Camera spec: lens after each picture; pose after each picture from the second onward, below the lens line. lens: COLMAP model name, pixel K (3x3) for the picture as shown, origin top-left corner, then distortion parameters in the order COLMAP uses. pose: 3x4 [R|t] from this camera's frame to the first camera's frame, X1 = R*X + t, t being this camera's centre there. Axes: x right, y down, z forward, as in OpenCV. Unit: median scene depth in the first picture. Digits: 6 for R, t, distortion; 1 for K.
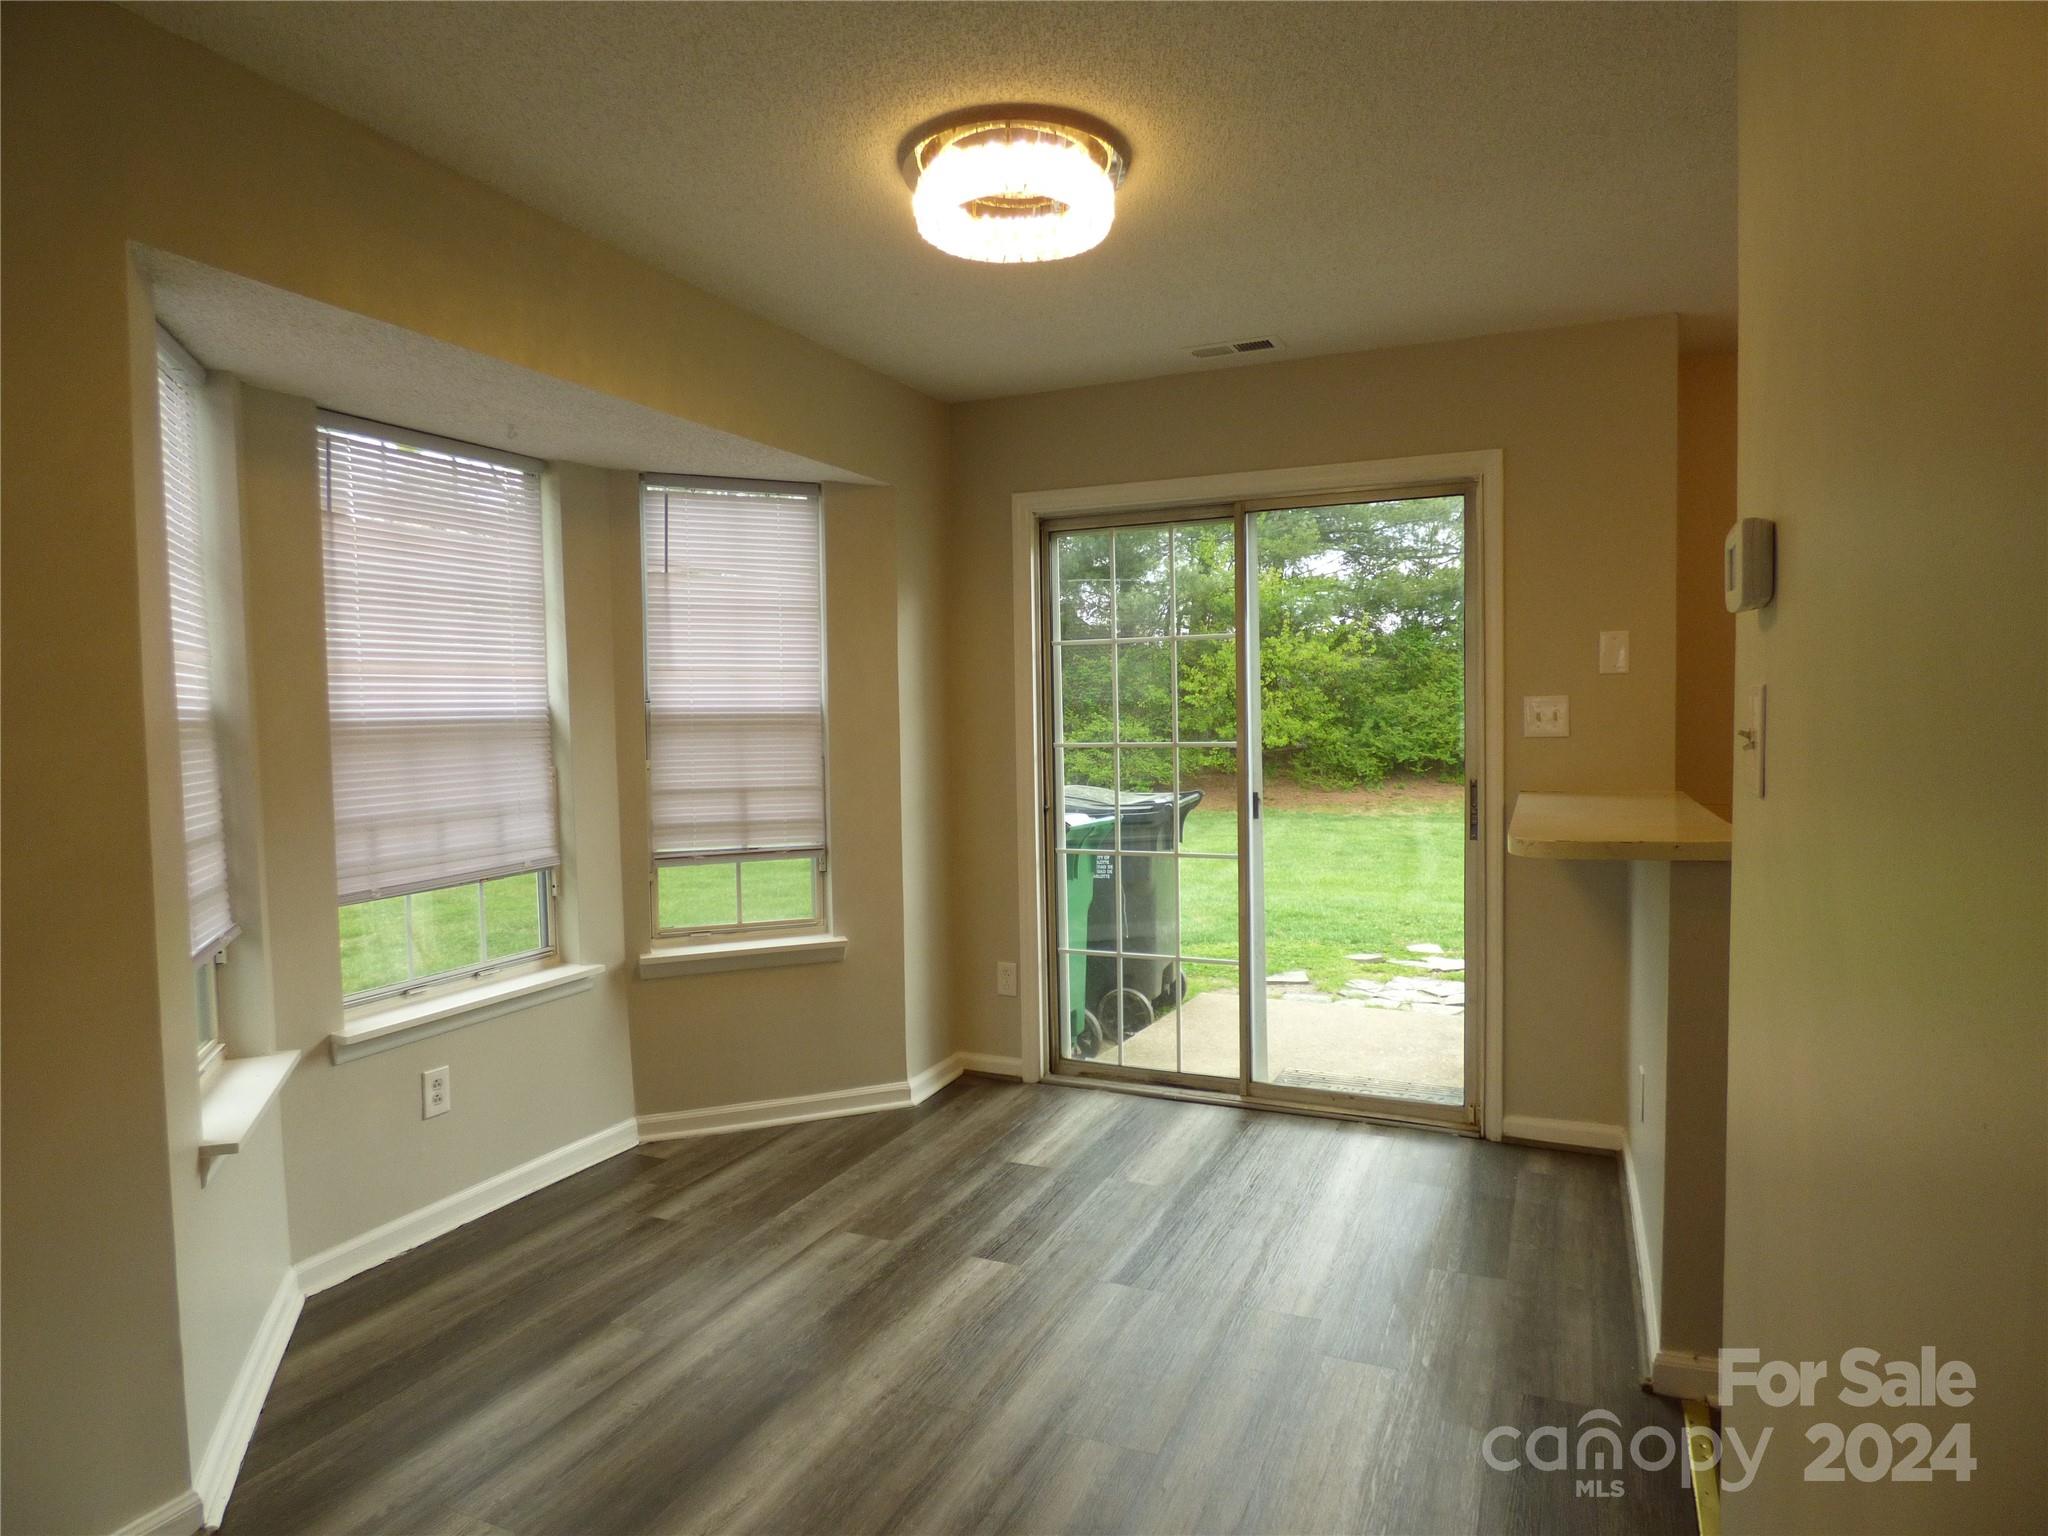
lens RADIAL K [[1220.7, 0, 1022.5], [0, 1220.7, 759.1], [0, 0, 1]] dist [-0.015214, -0.000048]
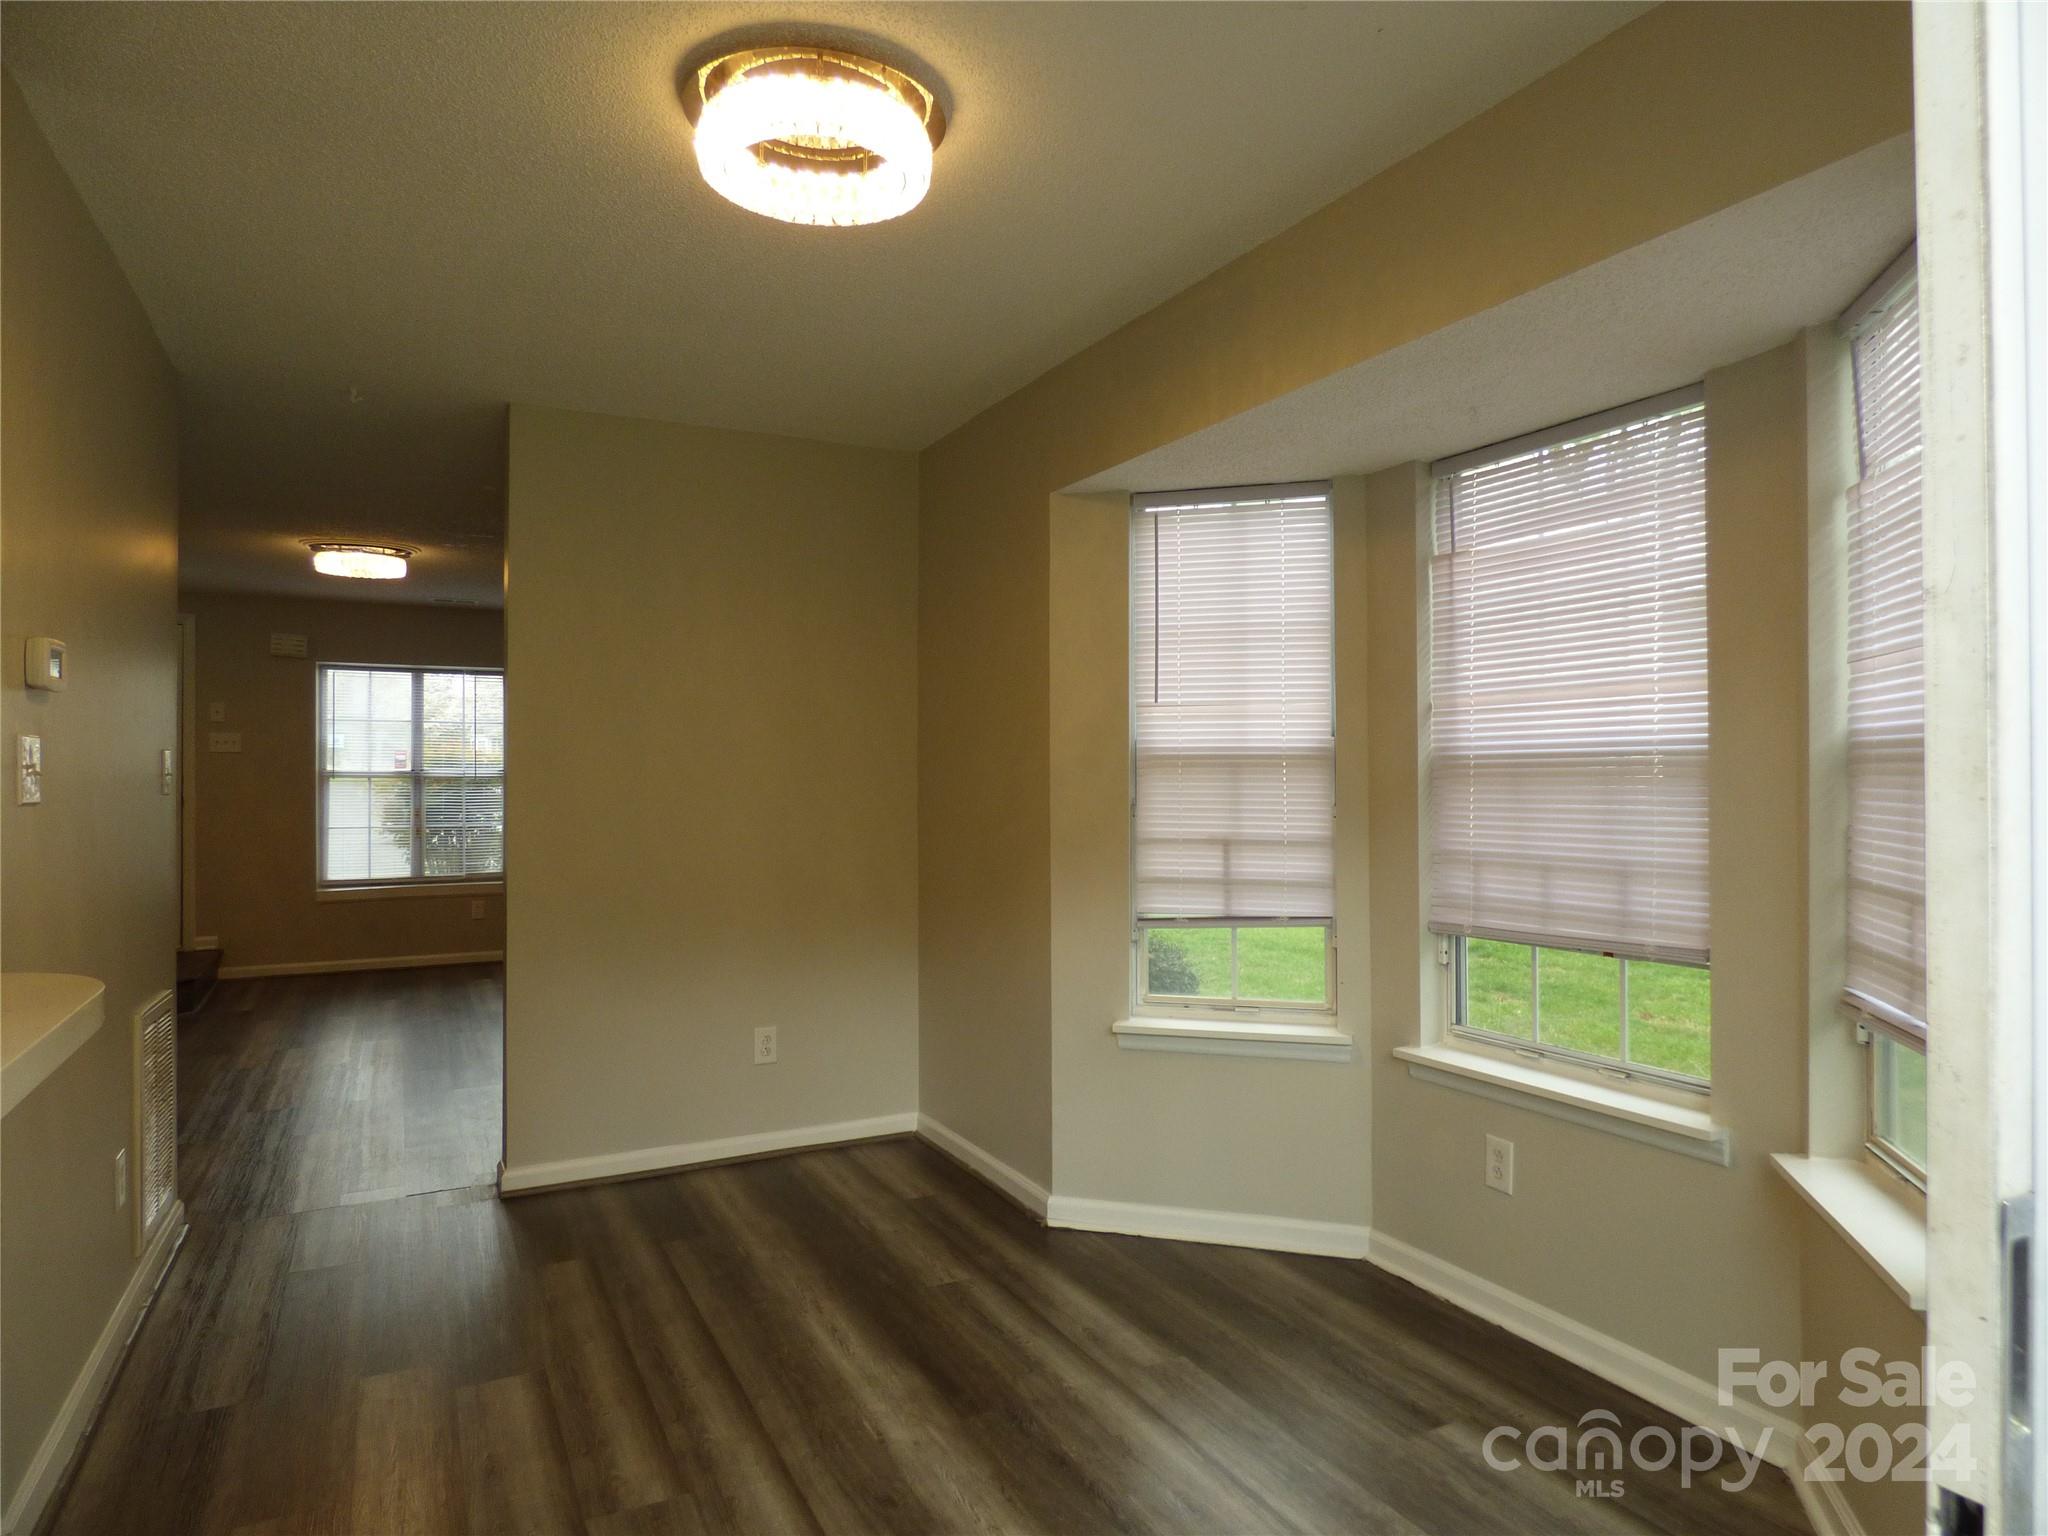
lens RADIAL K [[1220.7, 0, 1022.5], [0, 1220.7, 759.1], [0, 0, 1]] dist [-0.015214, -0.000048]
pose [[-0.620114, 0.006615, -0.784484, 0.453085], [-0.020833, 0.999473, 0.024895, -0.043409], [0.784235, 0.031781, -0.619649, 1.293660]]
